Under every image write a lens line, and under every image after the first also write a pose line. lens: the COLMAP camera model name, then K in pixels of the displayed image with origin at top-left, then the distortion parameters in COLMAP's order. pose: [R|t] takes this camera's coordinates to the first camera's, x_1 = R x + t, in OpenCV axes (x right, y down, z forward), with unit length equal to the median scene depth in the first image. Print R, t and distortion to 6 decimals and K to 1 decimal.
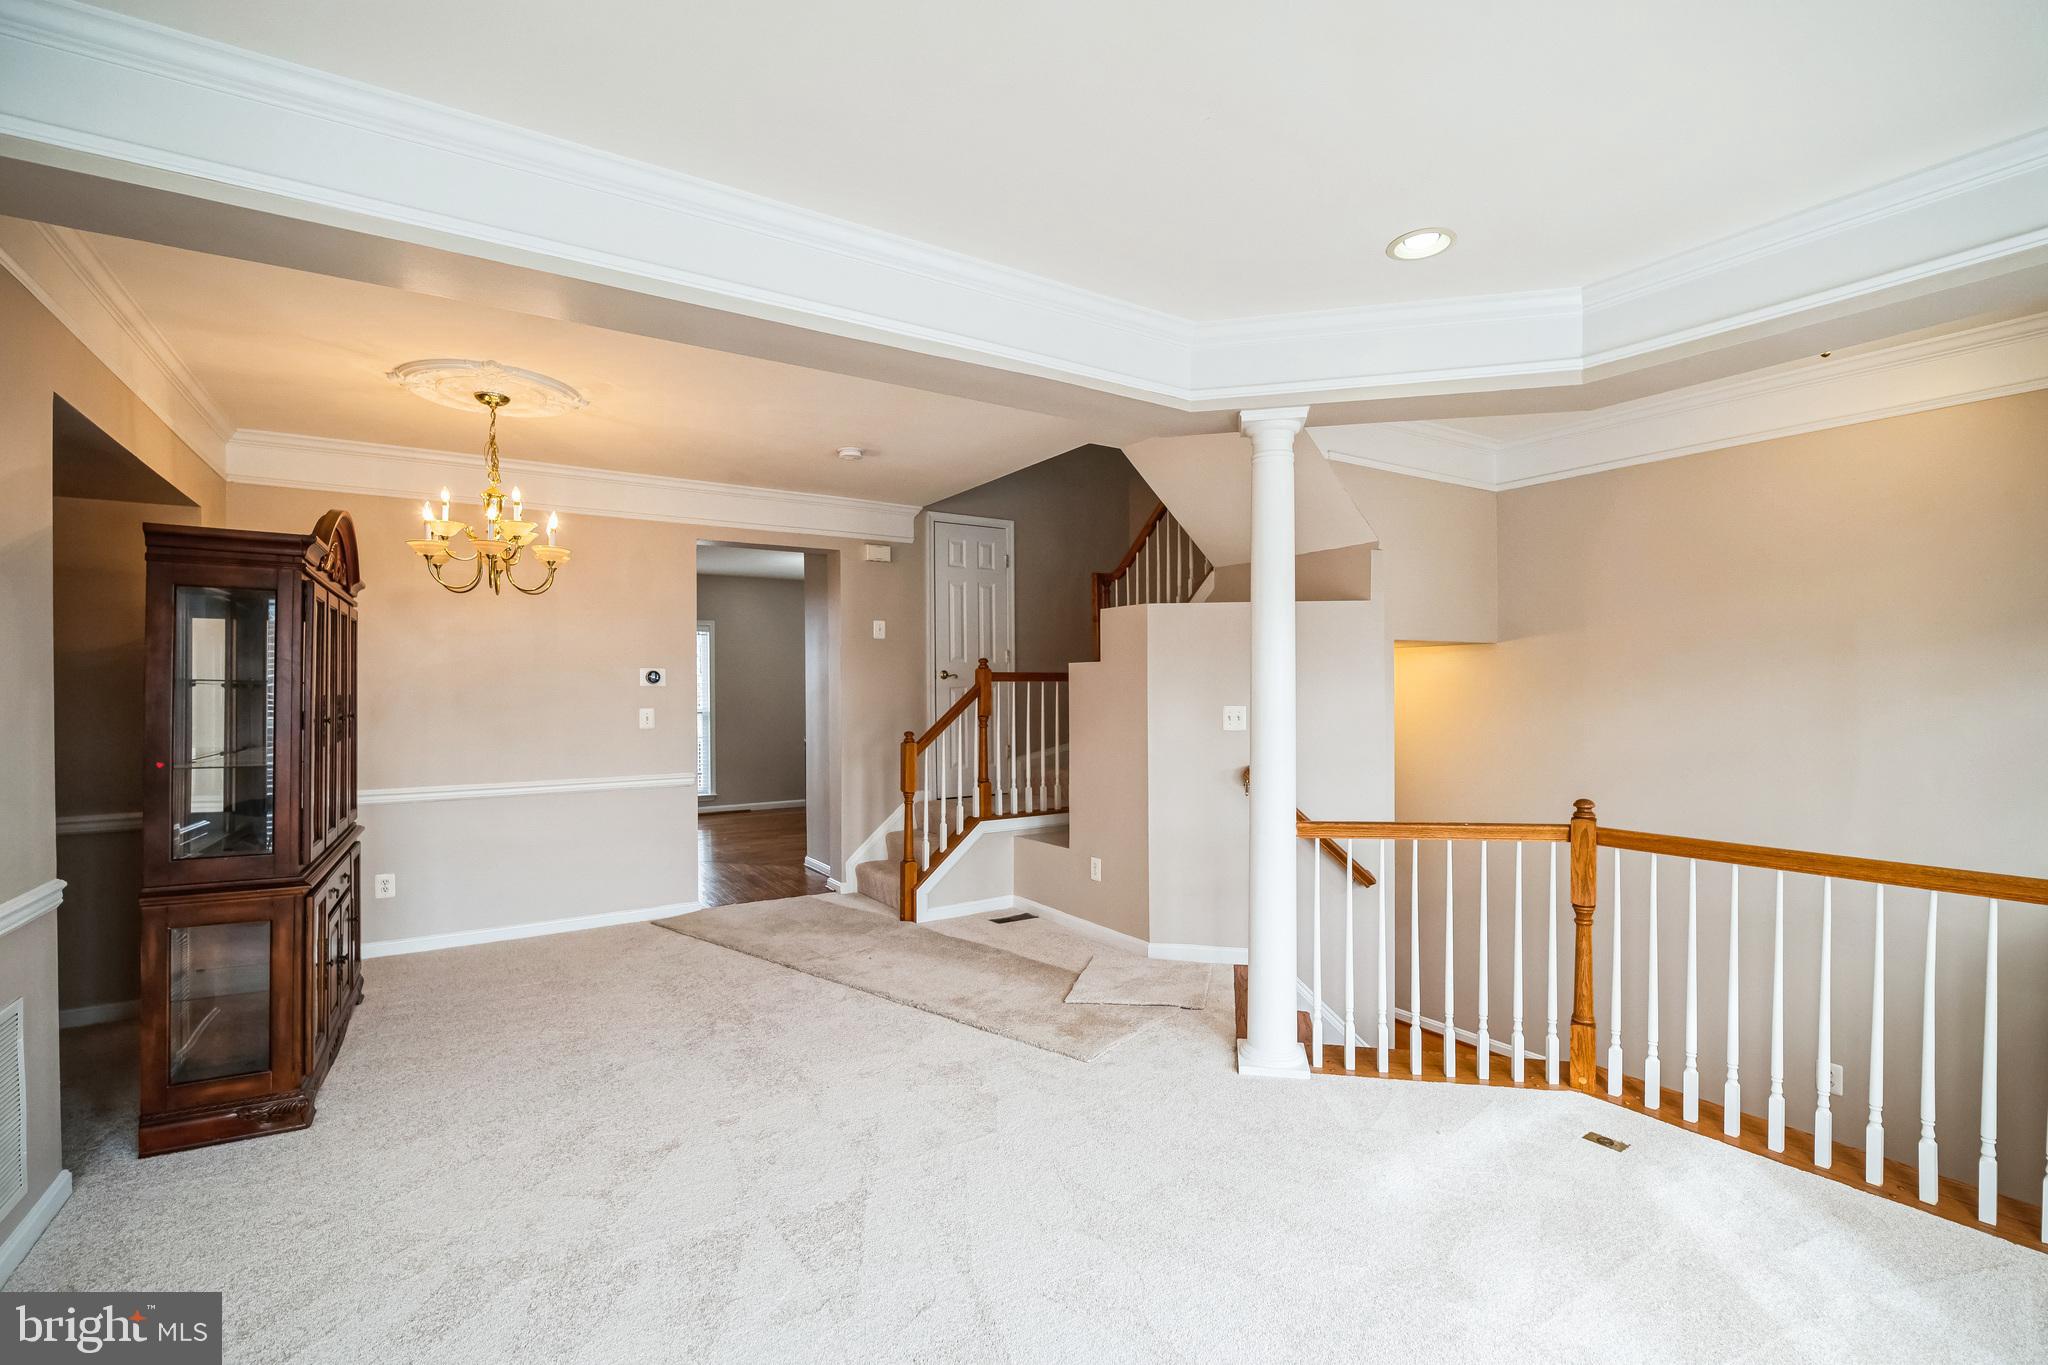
lens RADIAL K [[910.5, 0, 1027.1], [0, 910.5, 698.2], [0, 0, 1]] dist [-0.005069, -0.005351]
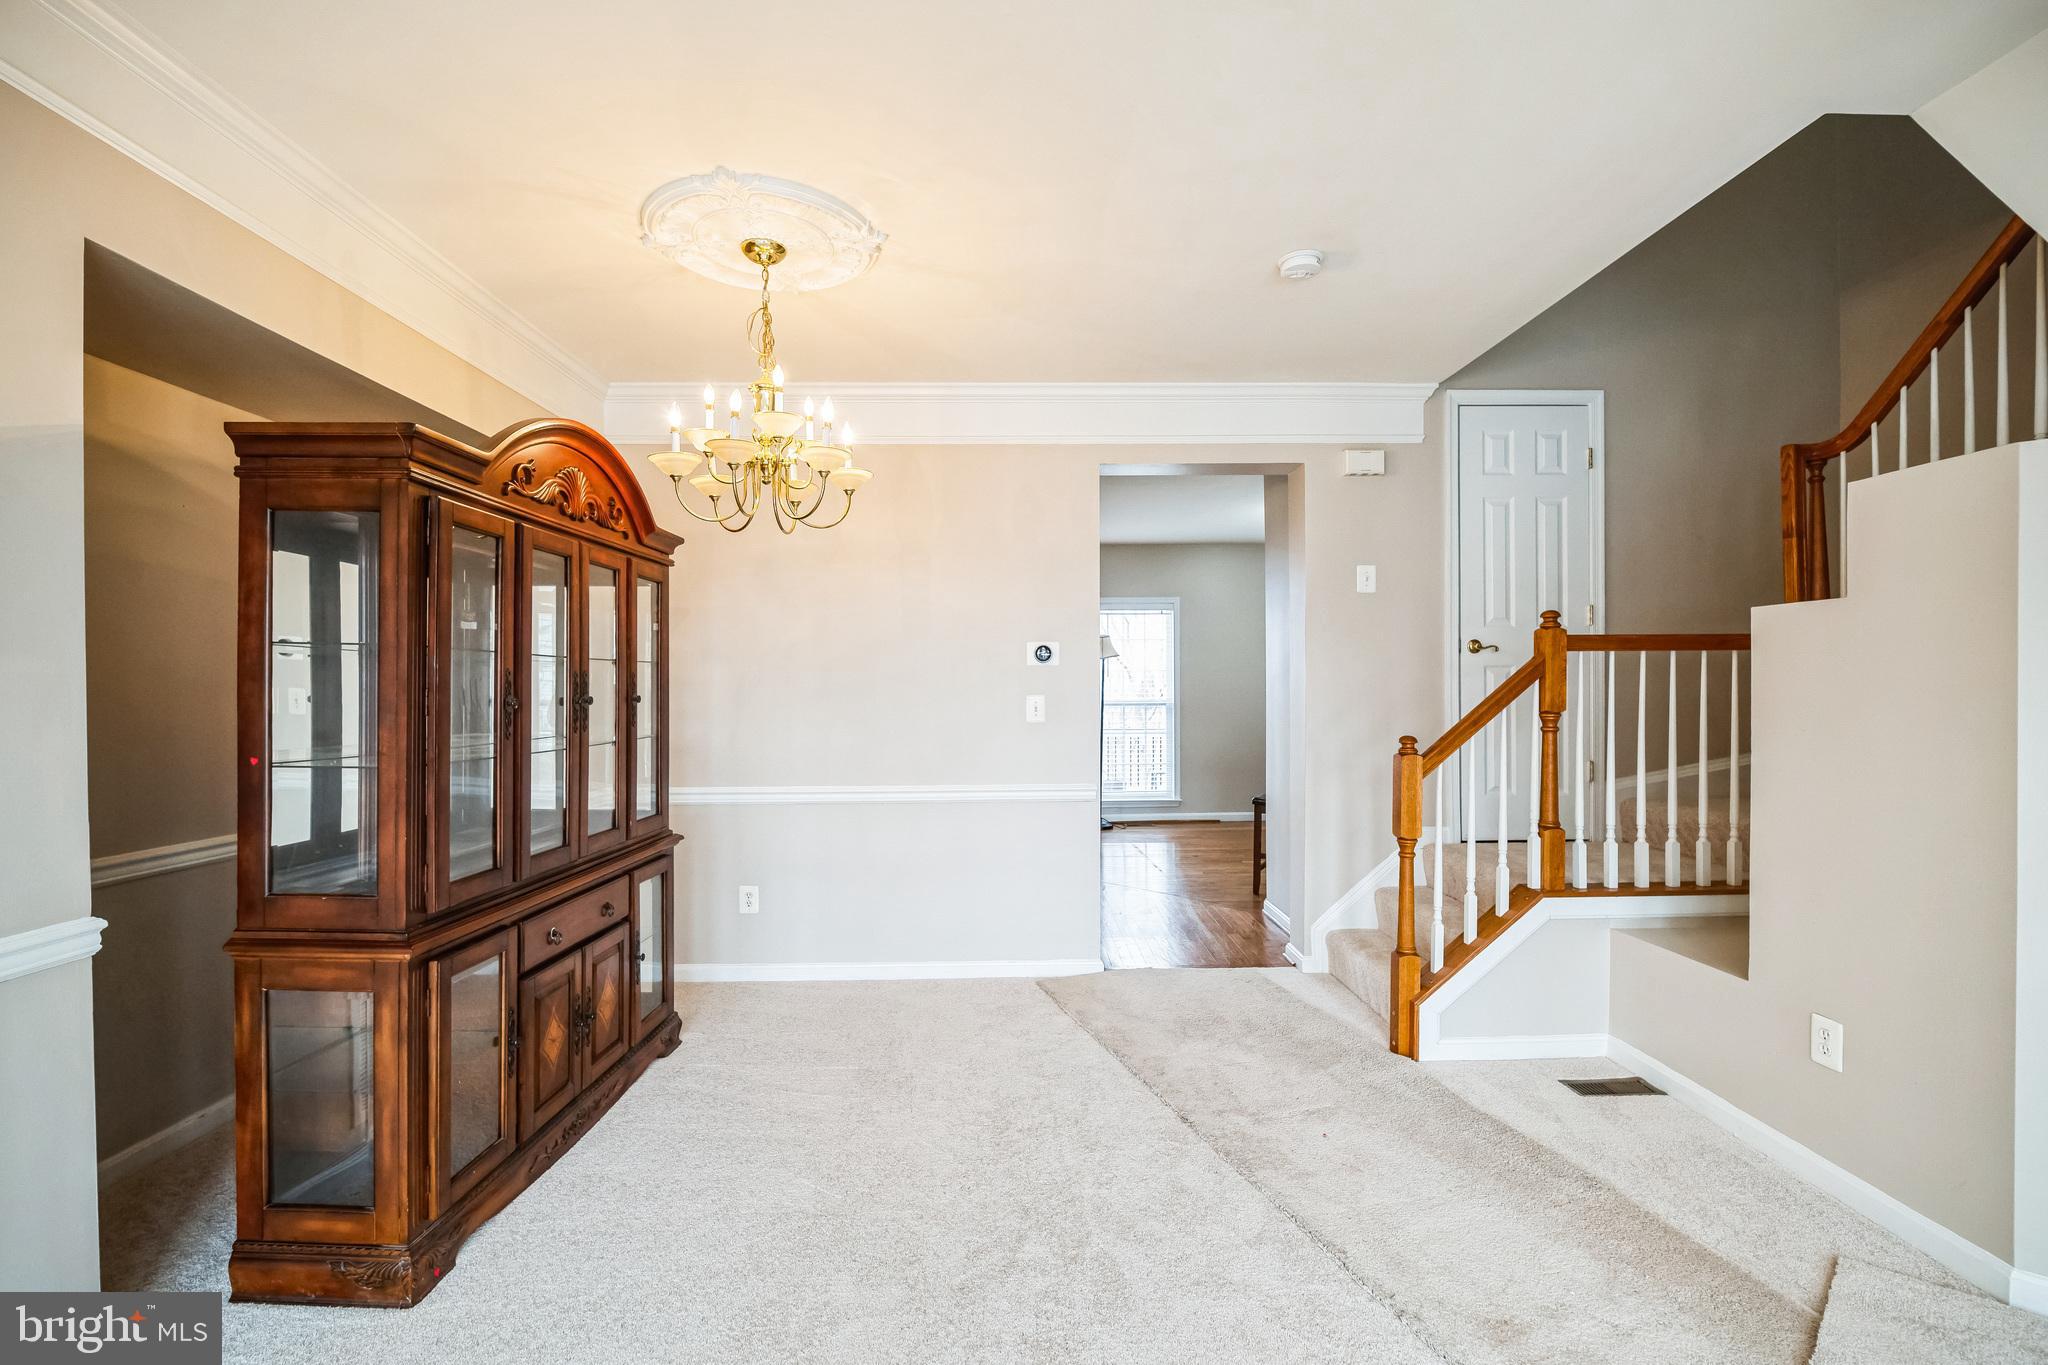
lens RADIAL K [[910.5, 0, 1027.1], [0, 910.5, 698.2], [0, 0, 1]] dist [-0.005069, -0.005351]
pose [[0.852384, 0.006519, -0.522875, -0.030569], [-0.003567, 0.999972, 0.006652, 0.008570], [0.522904, -0.003805, 0.852383, 0.354886]]
